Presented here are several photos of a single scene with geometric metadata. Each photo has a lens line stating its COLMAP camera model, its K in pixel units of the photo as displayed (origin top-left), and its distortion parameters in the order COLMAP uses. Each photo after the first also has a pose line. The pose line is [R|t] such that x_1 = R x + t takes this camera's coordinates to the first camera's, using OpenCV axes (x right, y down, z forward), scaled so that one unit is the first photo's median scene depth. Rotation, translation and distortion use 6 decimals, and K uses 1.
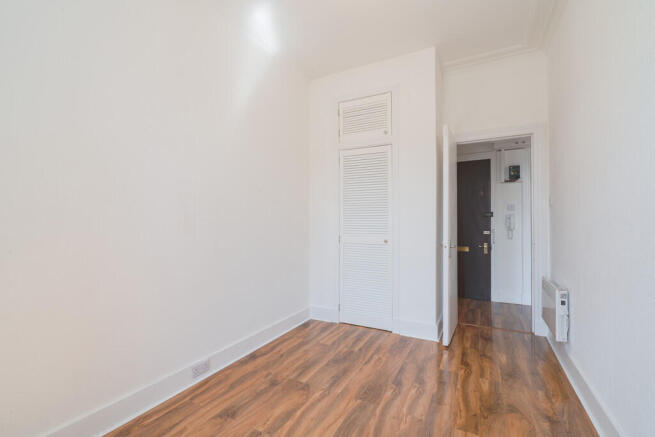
lens RADIAL K [[293.6, 0, 325.6], [0, 293.6, 220.7], [0, 0, 1]] dist [-0.010402, 0.000110]
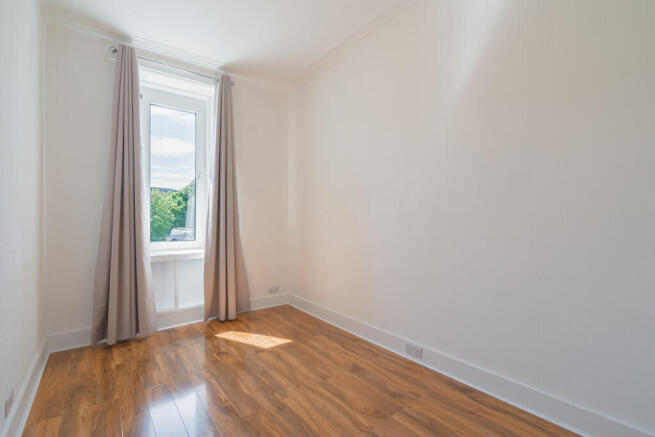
lens RADIAL K [[293.6, 0, 325.3], [0, 293.6, 218.1], [0, 0, 1]] dist [-0.010402, 0.000110]
pose [[-0.404565, -0.001198, -0.914509, 0.770764], [0.005162, 0.999980, -0.003593, 0.001896], [0.914495, -0.006174, -0.404551, 1.202518]]
